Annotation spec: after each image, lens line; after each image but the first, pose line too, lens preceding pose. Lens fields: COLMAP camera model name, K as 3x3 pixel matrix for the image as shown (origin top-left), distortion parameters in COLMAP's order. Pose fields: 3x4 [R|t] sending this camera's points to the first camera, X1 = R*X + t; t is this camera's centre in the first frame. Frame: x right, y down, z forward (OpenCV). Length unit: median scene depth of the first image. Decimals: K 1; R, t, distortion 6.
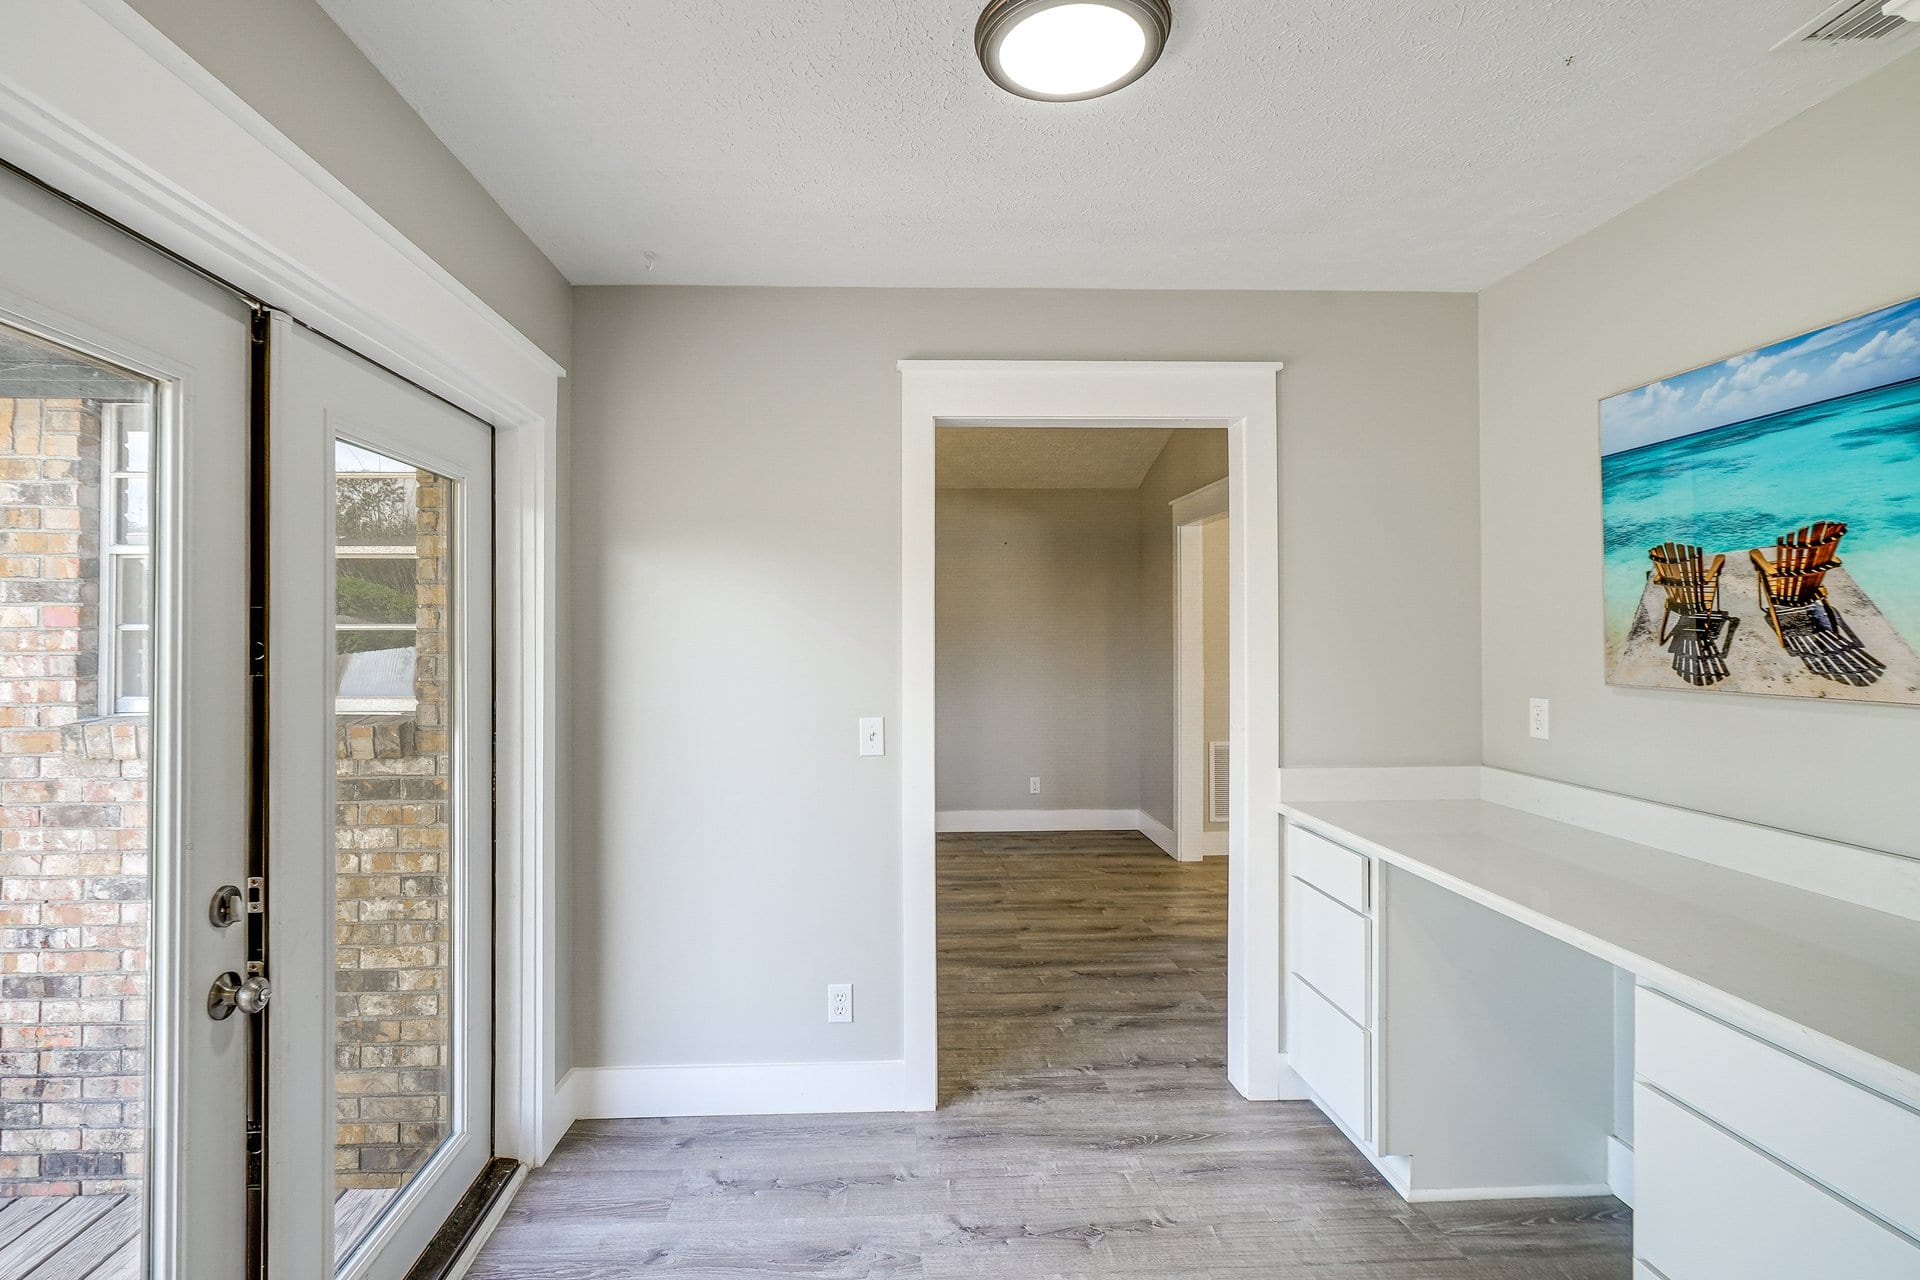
lens RADIAL K [[953.2, 0, 965.2], [0, 953.2, 639.4], [0, 0, 1]] dist [-0.001925, 0.000597]
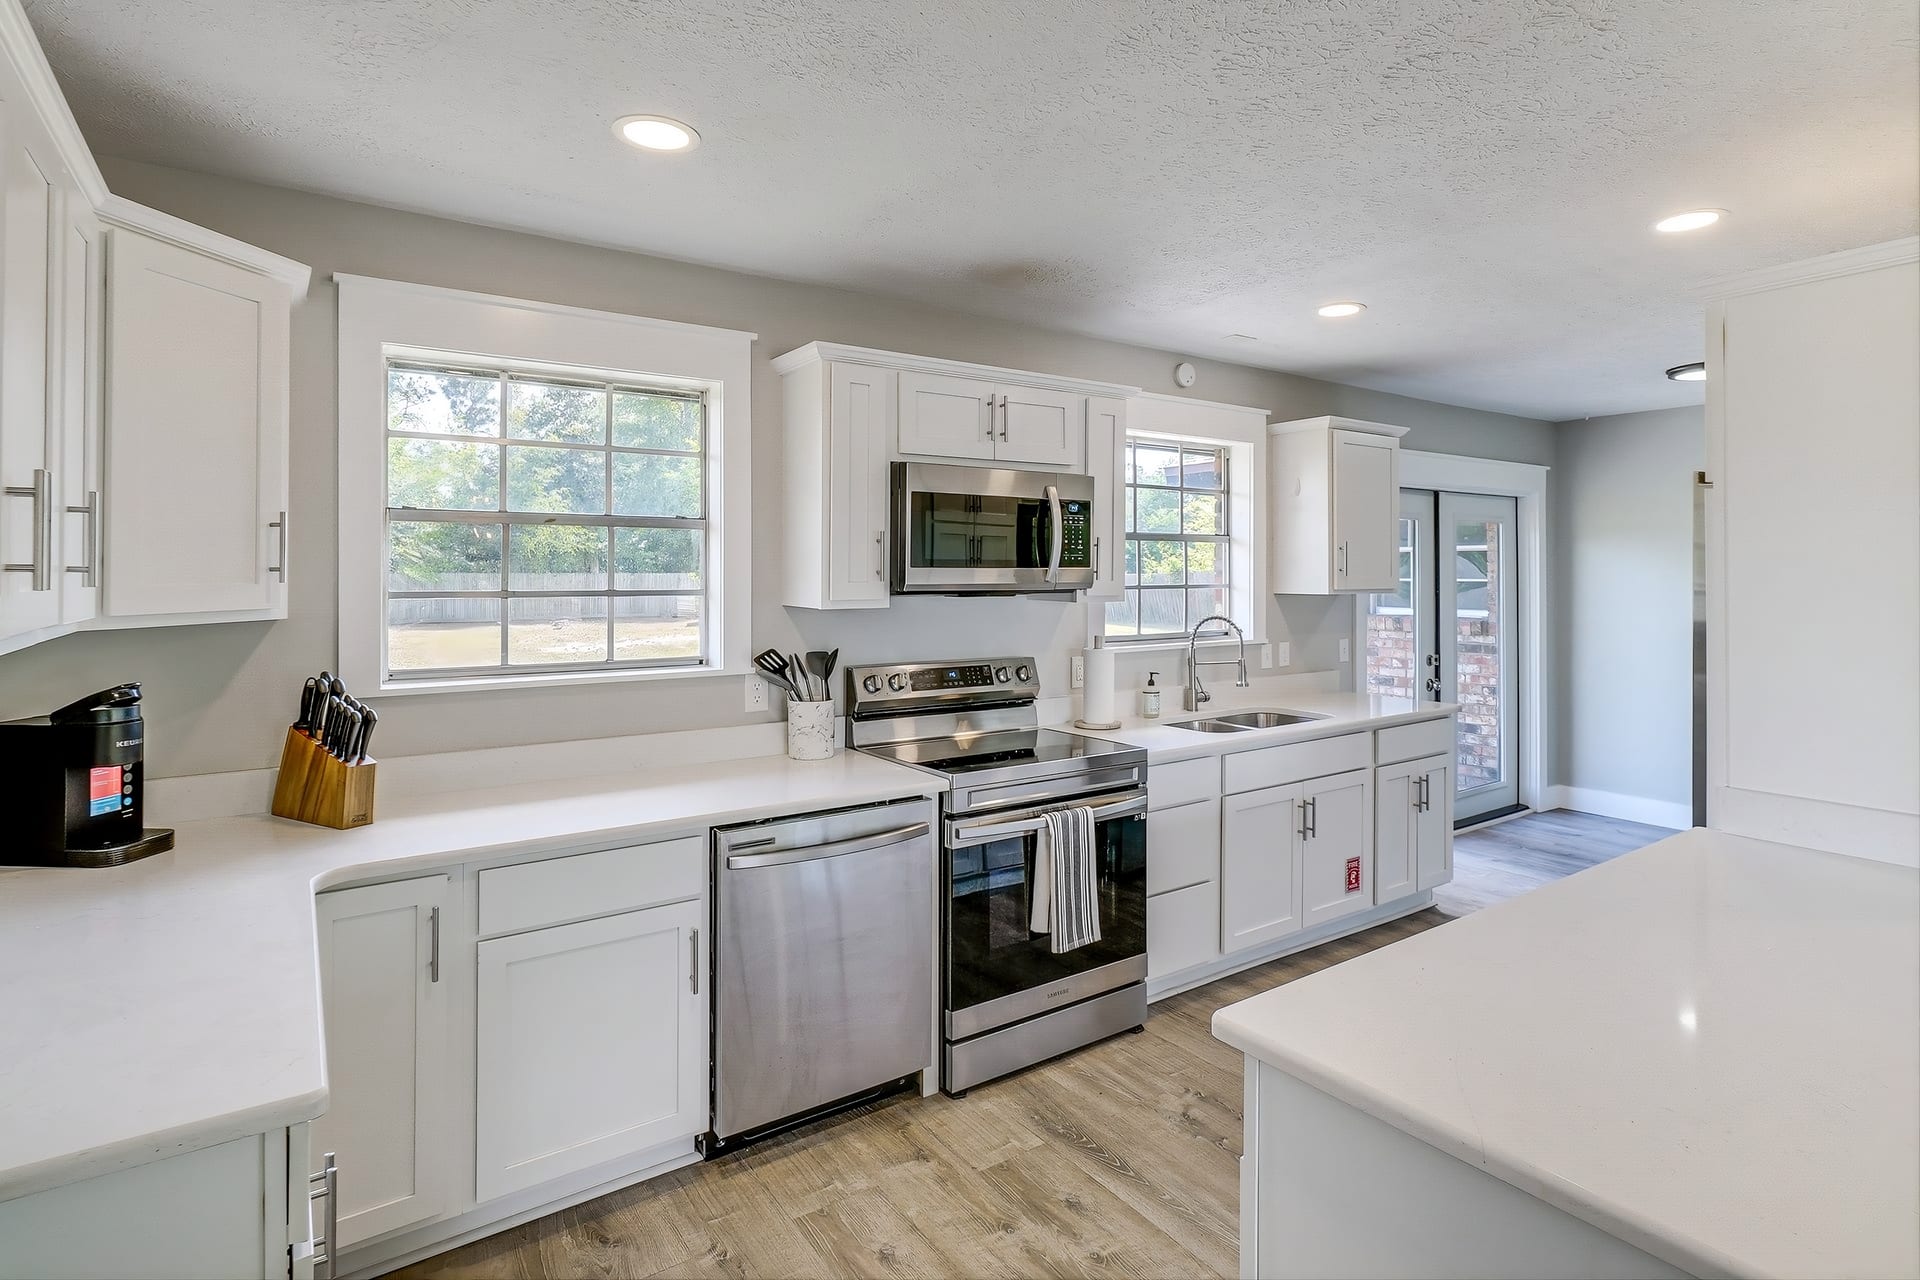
lens RADIAL K [[953.2, 0, 996.3], [0, 953.2, 570.0], [0, 0, 1]] dist [-0.001925, 0.000597]
pose [[0.516618, -0.003511, -0.856209, 0.813052], [0.005157, 0.999986, -0.000989, -0.042632], [0.856201, -0.003905, 0.516629, -1.255526]]
